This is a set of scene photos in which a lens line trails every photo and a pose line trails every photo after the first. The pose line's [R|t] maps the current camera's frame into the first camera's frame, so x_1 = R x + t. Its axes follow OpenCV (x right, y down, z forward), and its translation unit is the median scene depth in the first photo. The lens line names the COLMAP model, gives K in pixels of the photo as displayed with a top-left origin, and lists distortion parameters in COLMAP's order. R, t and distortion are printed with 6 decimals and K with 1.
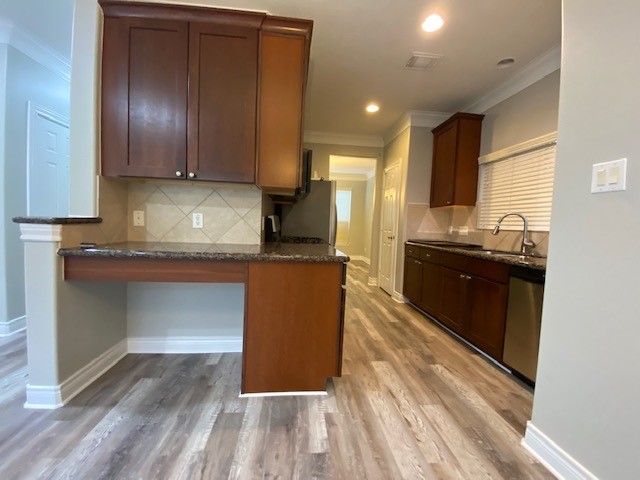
lens RADIAL K [[256.7, 0, 318.4], [0, 256.7, 239.1], [0, 0, 1]] dist [0.019297, -0.020663]
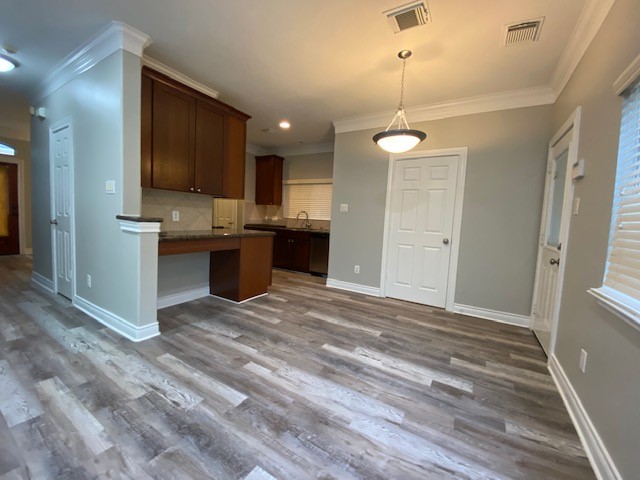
lens RADIAL K [[256.7, 0, 318.4], [0, 256.7, 239.1], [0, 0, 1]] dist [0.019297, -0.020663]
pose [[0.596631, -0.075619, 0.798945, -1.166250], [0.021735, 0.996708, 0.078106, -0.036840], [-0.802222, -0.029235, 0.596310, -0.549994]]
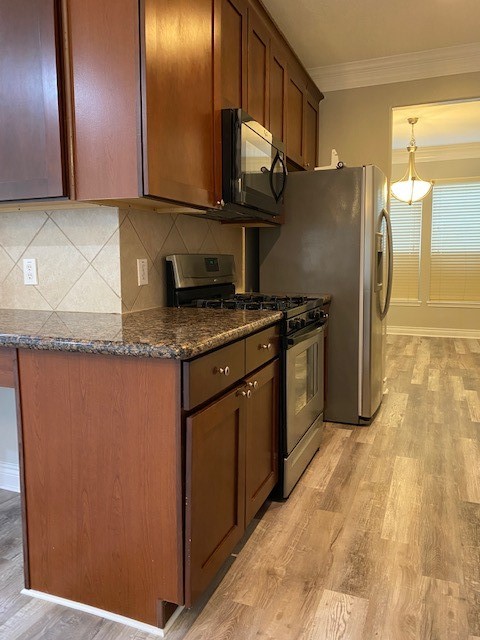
lens RADIAL K [[488.1, 0, 240.0], [0, 488.1, 320.0], [0, 0, 1]] dist [0.000072, 0.002728]
pose [[0.890088, 0.009797, -0.455683, 0.440873], [0.014064, 0.998703, 0.048942, -0.010515], [0.455571, -0.049972, 0.888796, 0.238647]]
